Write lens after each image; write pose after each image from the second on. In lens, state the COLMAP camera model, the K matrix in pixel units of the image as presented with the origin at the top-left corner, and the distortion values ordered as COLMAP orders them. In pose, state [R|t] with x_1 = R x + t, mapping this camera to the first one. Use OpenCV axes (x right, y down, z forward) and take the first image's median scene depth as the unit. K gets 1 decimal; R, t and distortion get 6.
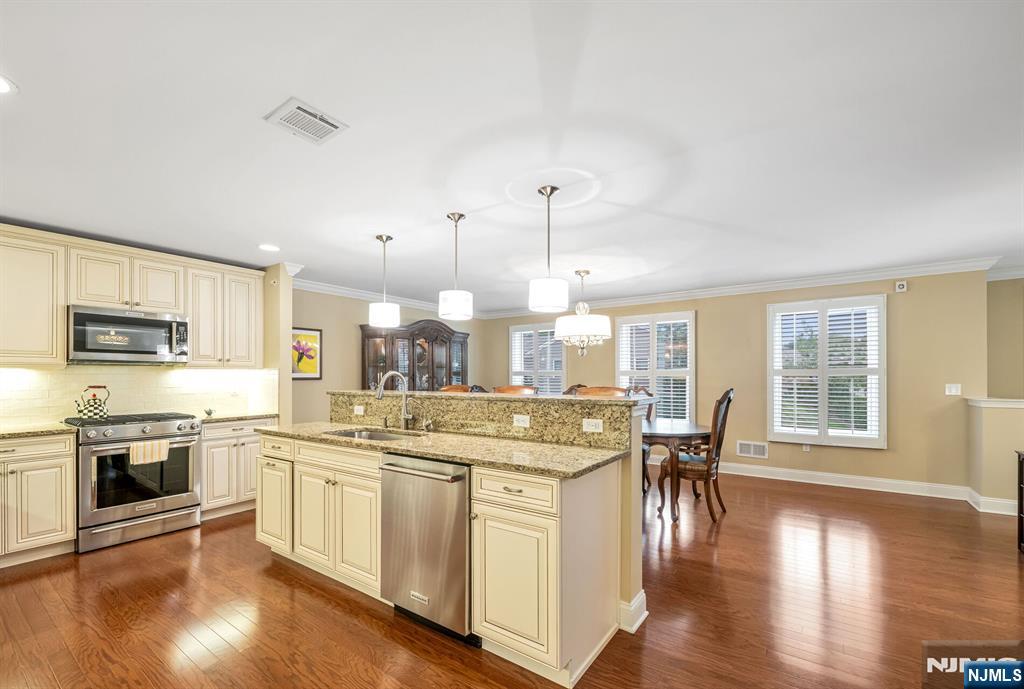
lens RADIAL K [[425.1, 0, 518.1], [0, 425.1, 339.9], [0, 0, 1]] dist [0.001467, -0.002590]
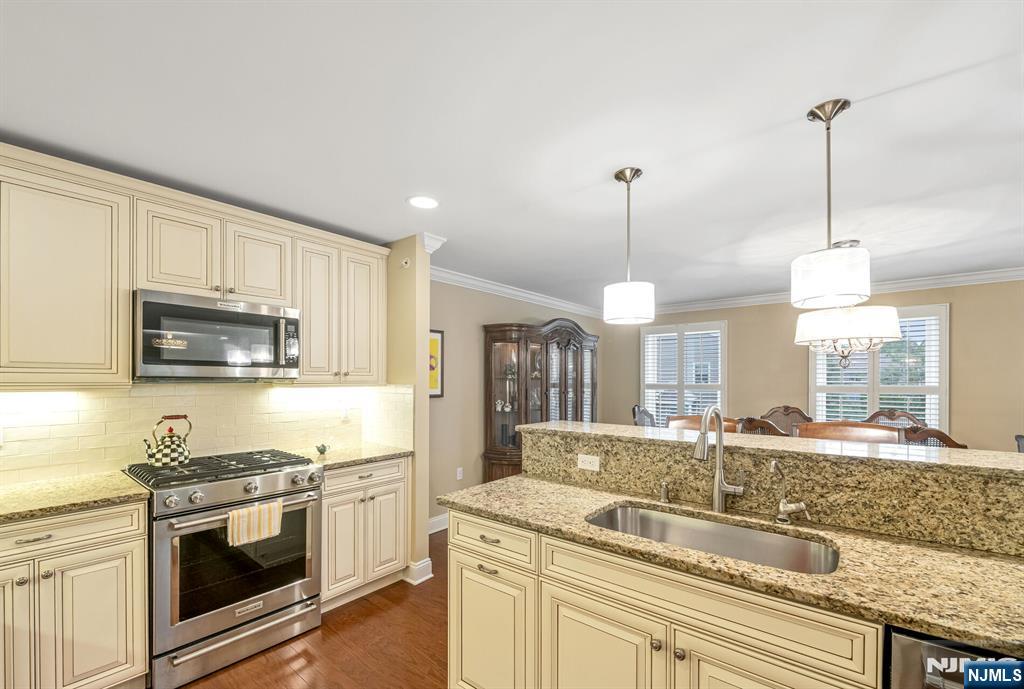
lens RADIAL K [[424.4, 0, 512.0], [0, 424.4, 344.5], [0, 0, 1]] dist [0.003171, -0.002853]
pose [[0.997424, -0.000617, -0.071725, -0.431288], [0.000725, 0.999999, 0.001477, -0.001711], [0.071724, -0.001525, 0.997423, 0.389042]]
